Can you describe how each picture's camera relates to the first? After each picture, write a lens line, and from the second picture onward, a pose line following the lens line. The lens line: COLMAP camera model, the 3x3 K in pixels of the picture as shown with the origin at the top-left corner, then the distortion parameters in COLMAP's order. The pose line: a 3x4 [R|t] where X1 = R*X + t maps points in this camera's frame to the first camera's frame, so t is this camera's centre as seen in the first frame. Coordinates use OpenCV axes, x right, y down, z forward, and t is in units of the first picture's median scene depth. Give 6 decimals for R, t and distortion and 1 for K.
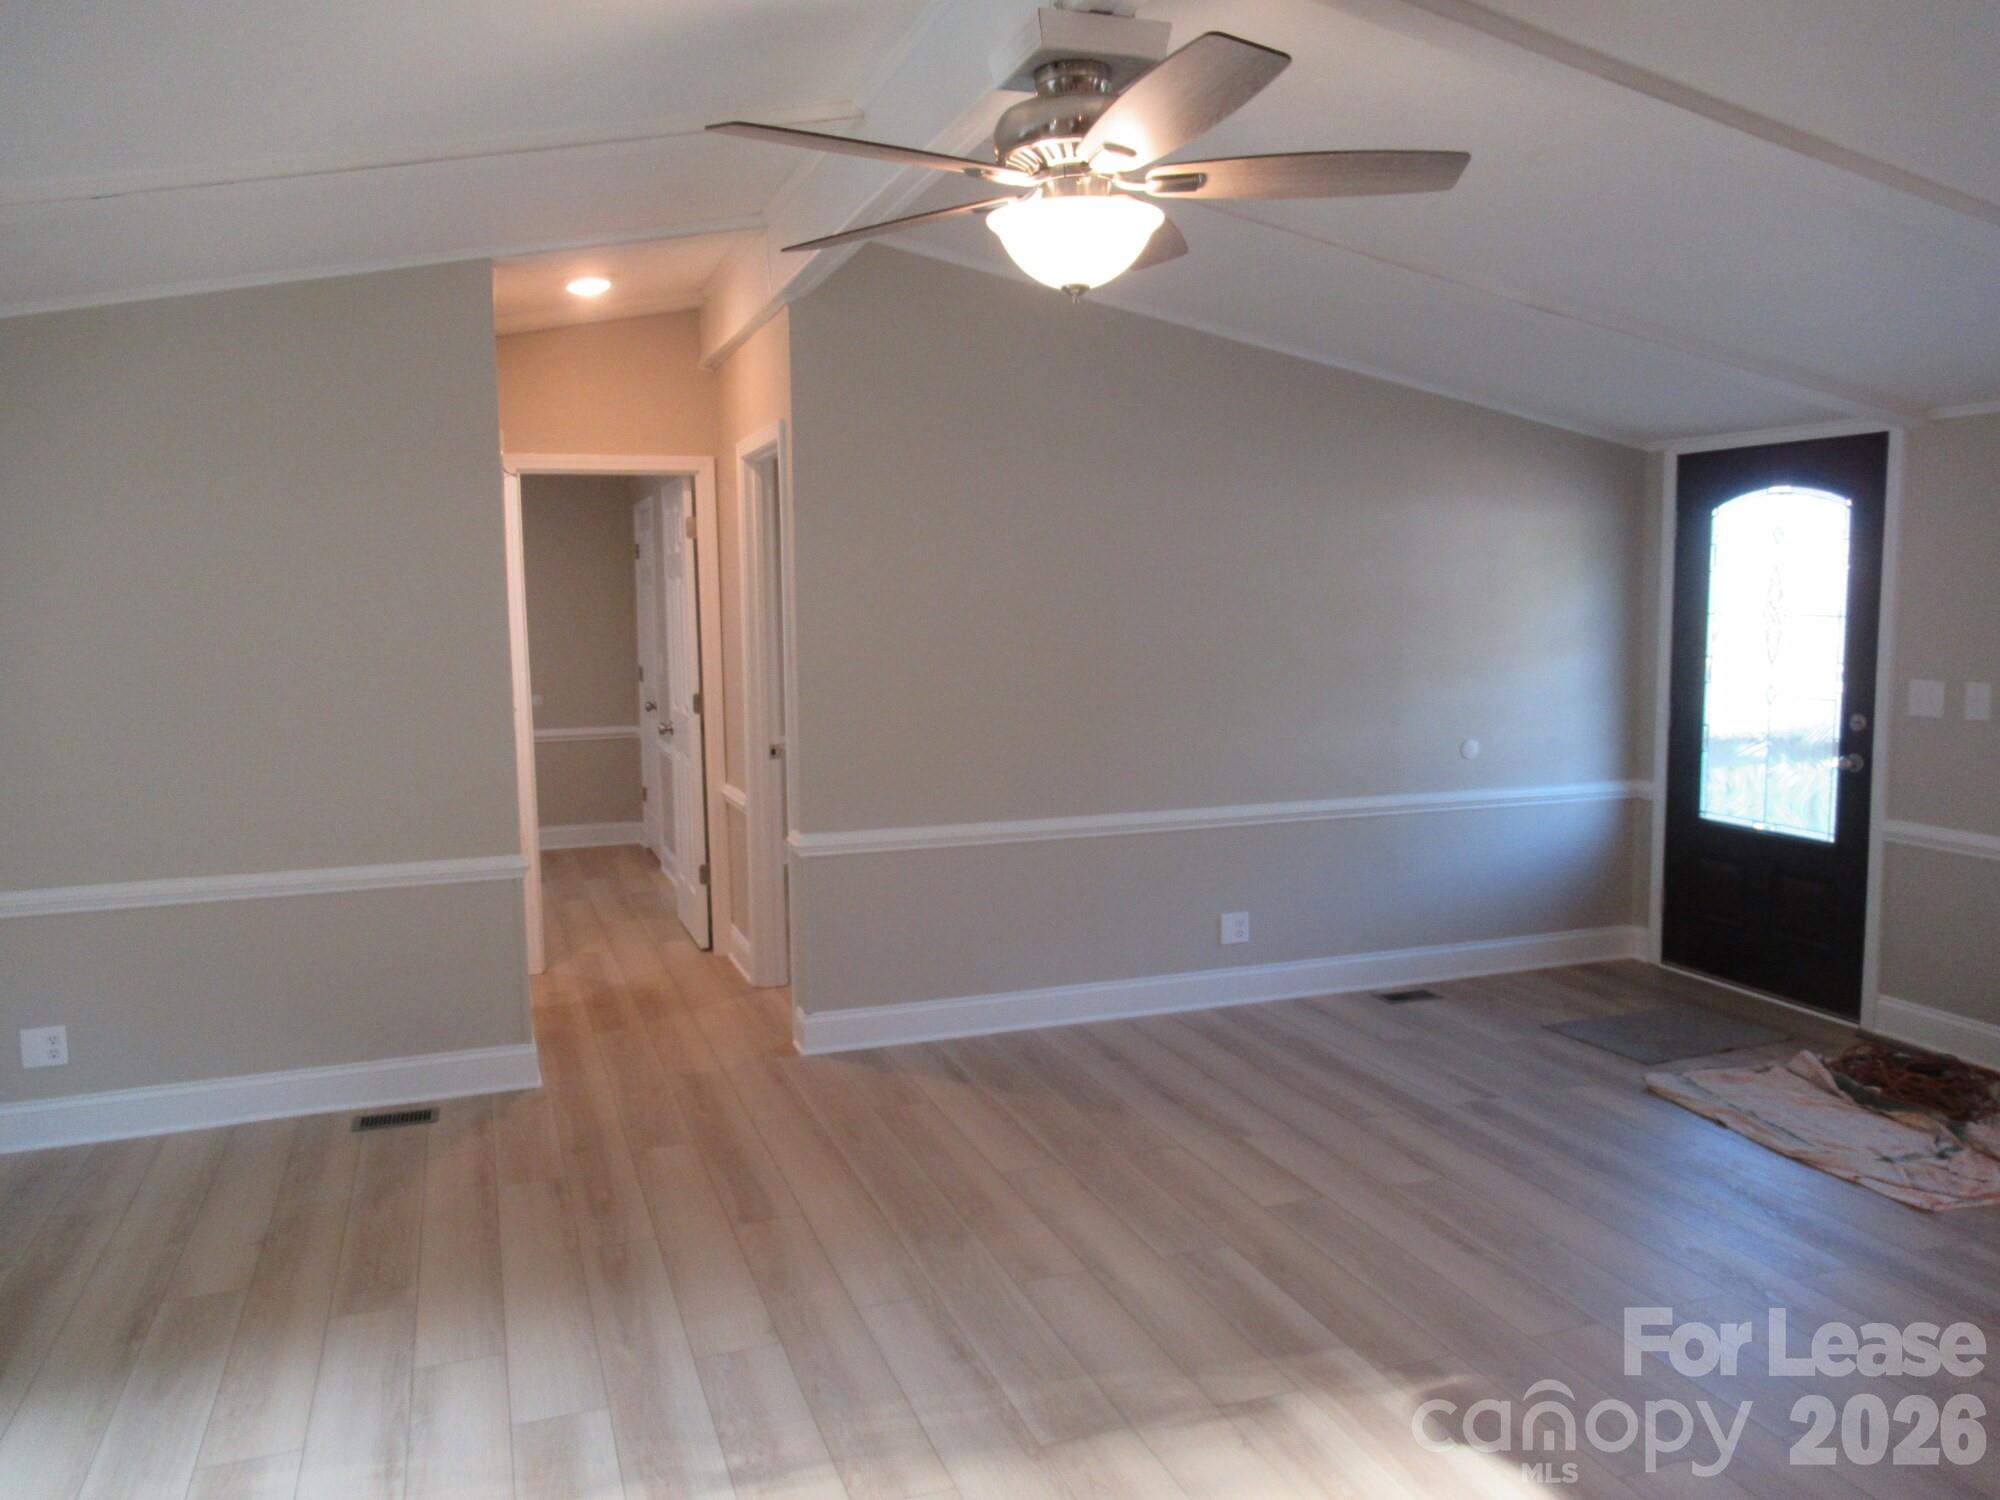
lens RADIAL K [[1489.3, 0, 1000.0], [0, 1489.3, 750.0], [0, 0, 1]] dist [-0.006512, 0.001807]
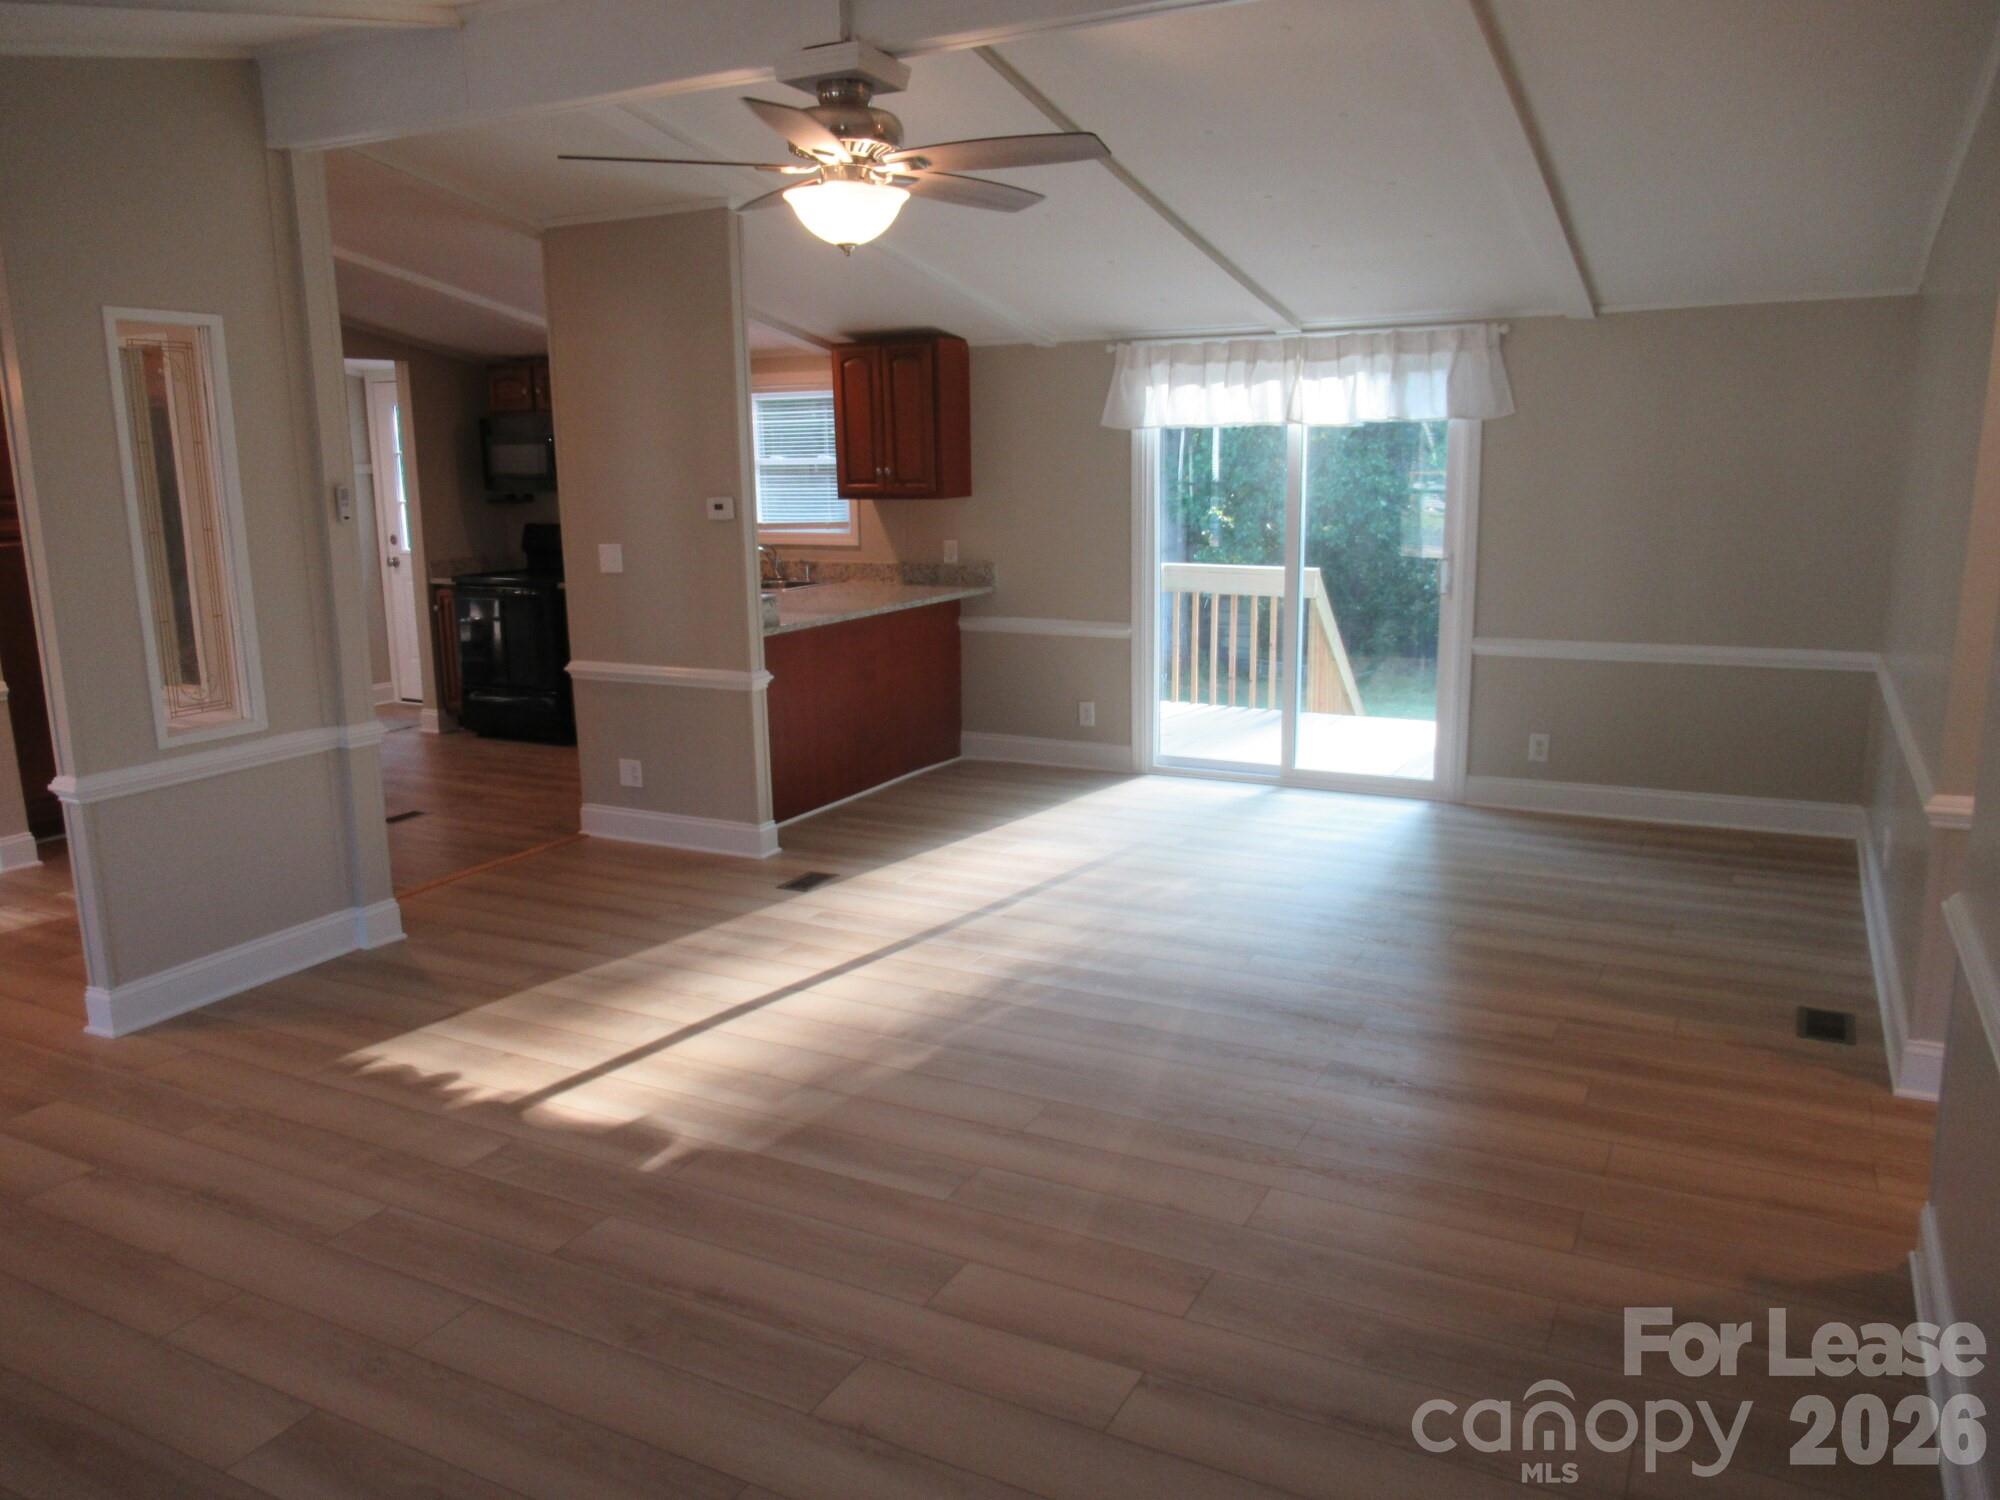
lens RADIAL K [[1489.3, 0, 1000.0], [0, 1489.3, 750.0], [0, 0, 1]] dist [-0.006512, 0.001807]
pose [[-0.746817, 0.157742, -0.646051, 0.609698], [-0.039457, 0.959241, 0.279823, -0.169342], [0.663858, 0.234468, -0.710153, 1.452111]]
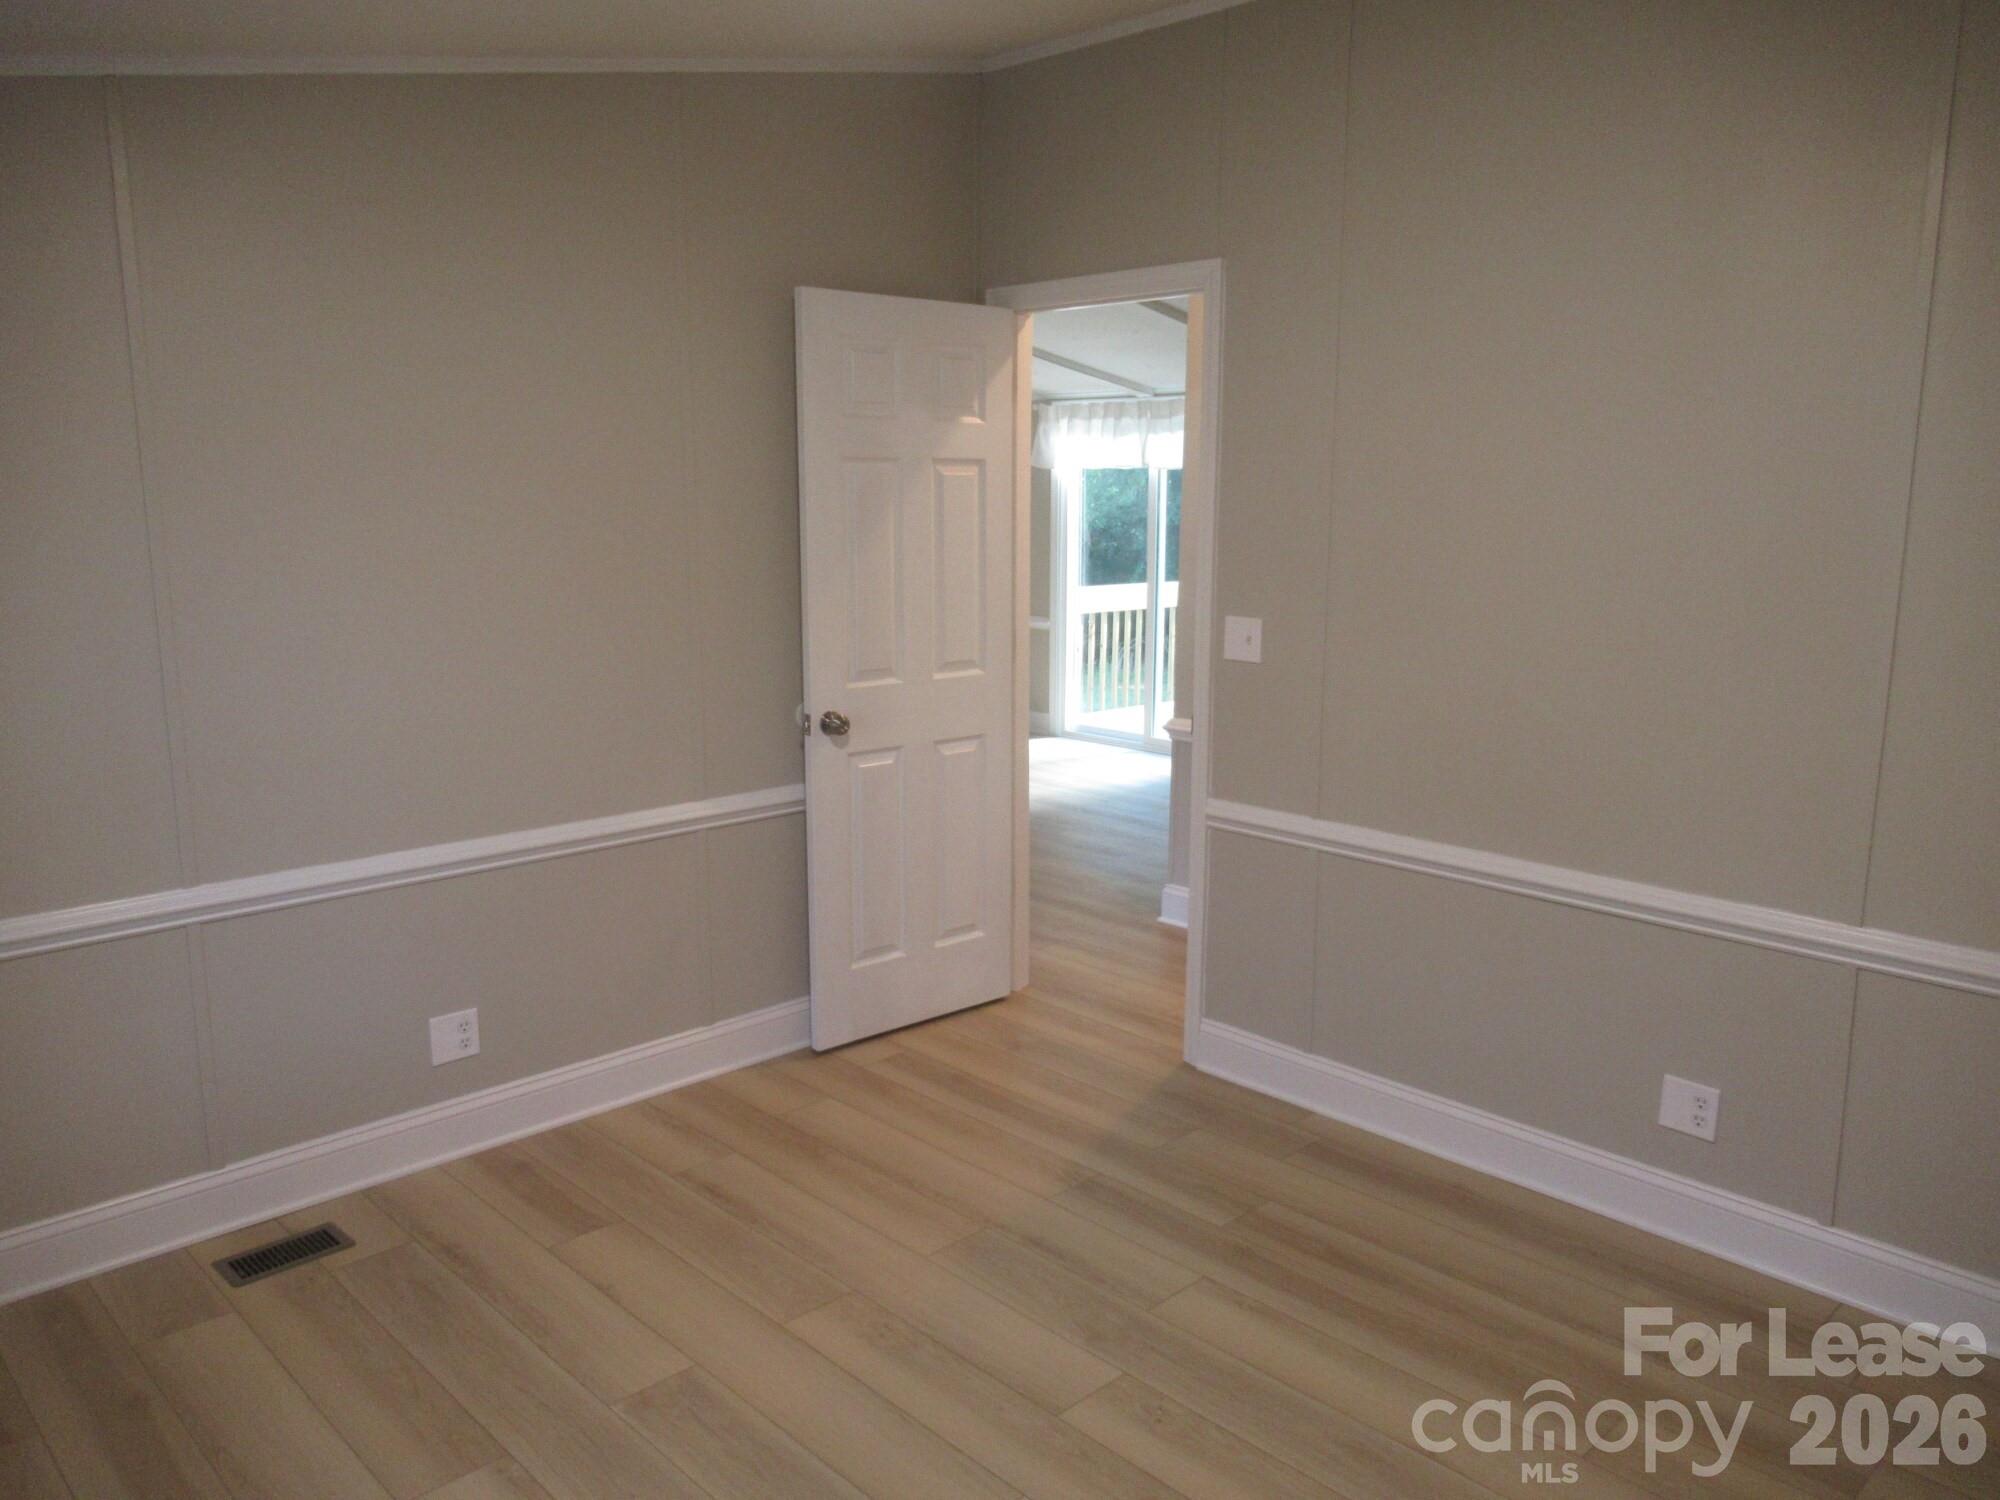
lens RADIAL K [[1489.3, 0, 1000.0], [0, 1489.3, 750.0], [0, 0, 1]] dist [-0.006512, 0.001807]
pose [[-0.919642, 0.080652, -0.384387, 0.272488], [-0.030373, 0.961154, 0.274335, -0.257522], [0.391581, 0.263965, -0.881469, 2.326337]]
